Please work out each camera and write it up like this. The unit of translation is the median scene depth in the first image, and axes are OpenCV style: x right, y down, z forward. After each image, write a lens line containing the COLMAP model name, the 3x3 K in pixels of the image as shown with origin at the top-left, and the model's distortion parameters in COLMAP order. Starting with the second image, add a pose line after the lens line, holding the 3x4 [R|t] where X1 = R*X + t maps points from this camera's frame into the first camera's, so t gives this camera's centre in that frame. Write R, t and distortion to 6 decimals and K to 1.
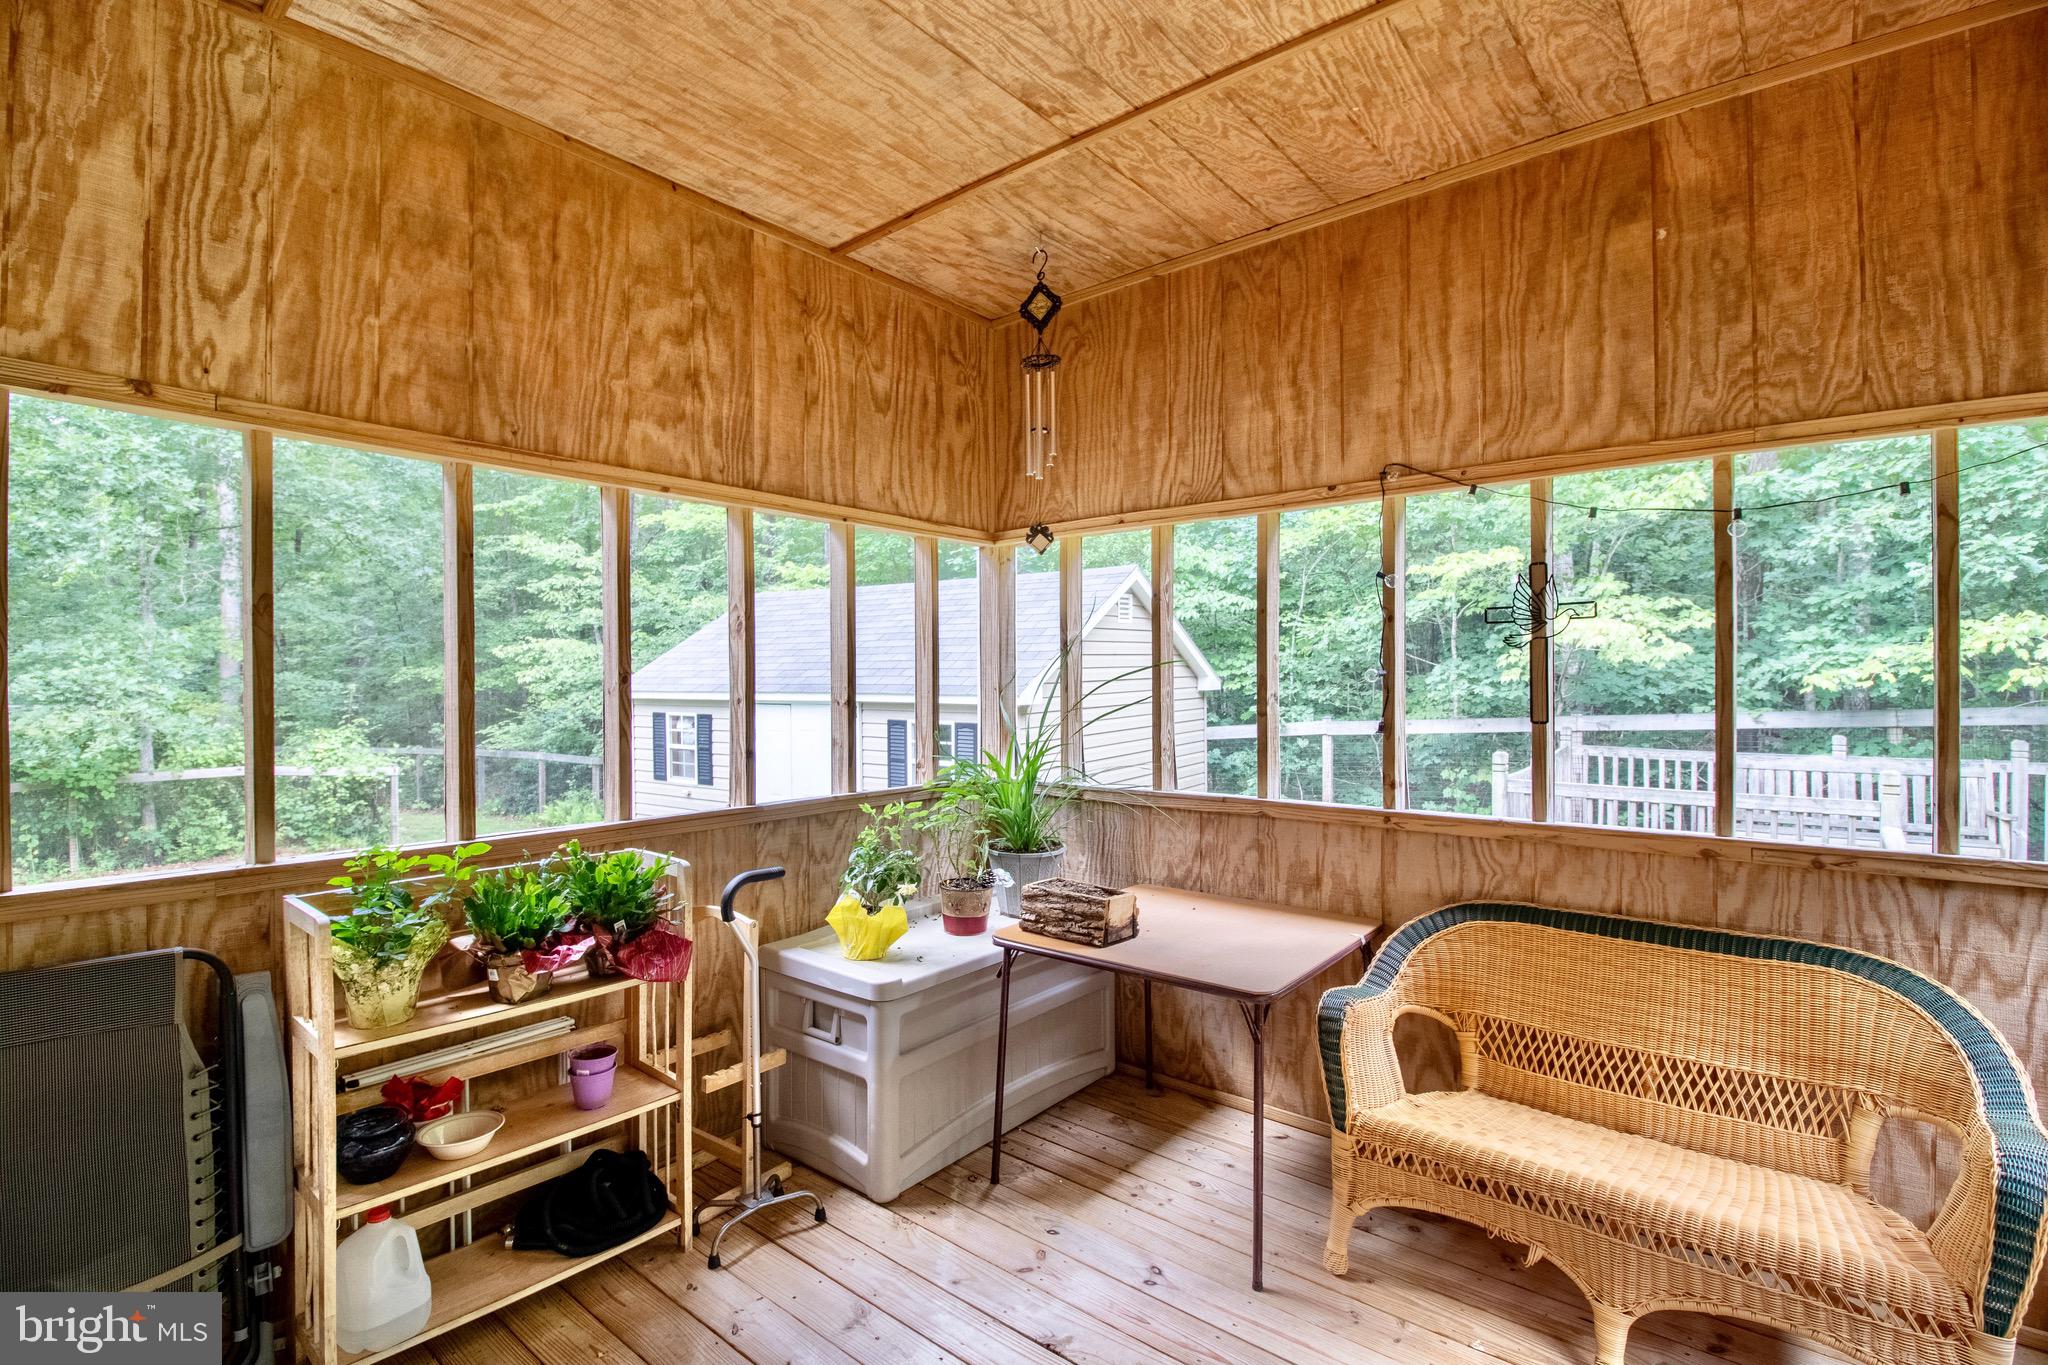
lens RADIAL K [[950.6, 0, 1017.7], [0, 950.6, 679.3], [0, 0, 1]] dist [-0.000796, -0.013390]
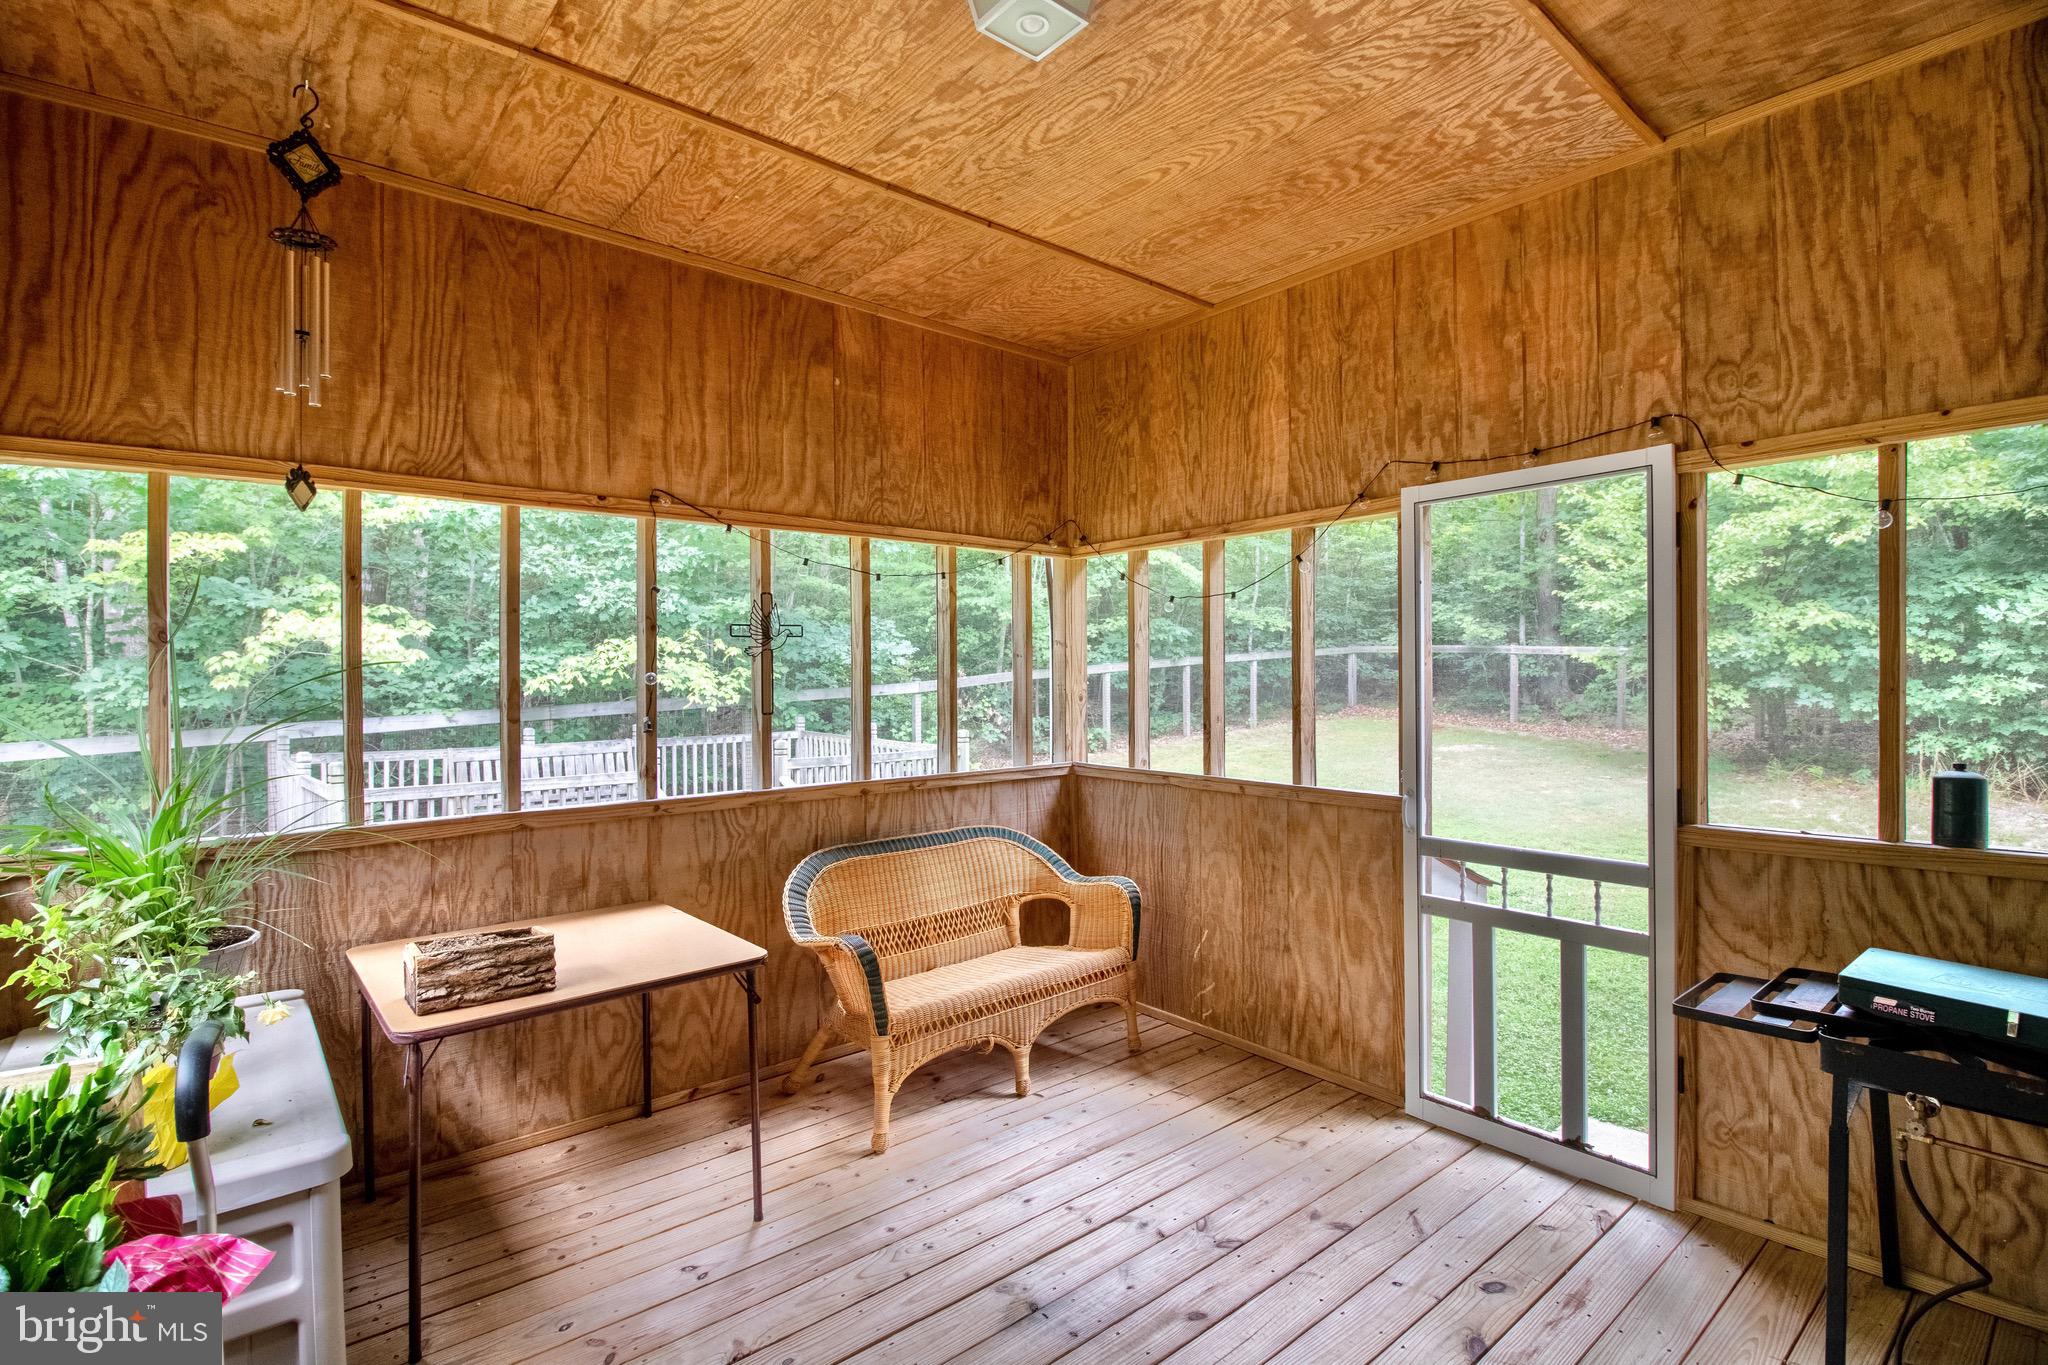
lens RADIAL K [[950.6, 0, 1031.0], [0, 950.6, 680.6], [0, 0, 1]] dist [-0.000796, -0.013390]
pose [[0.172187, -0.004042, 0.985056, -0.637891], [0.008247, 0.999962, 0.002662, -0.001121], [-0.985030, 0.007665, 0.172214, 0.378669]]
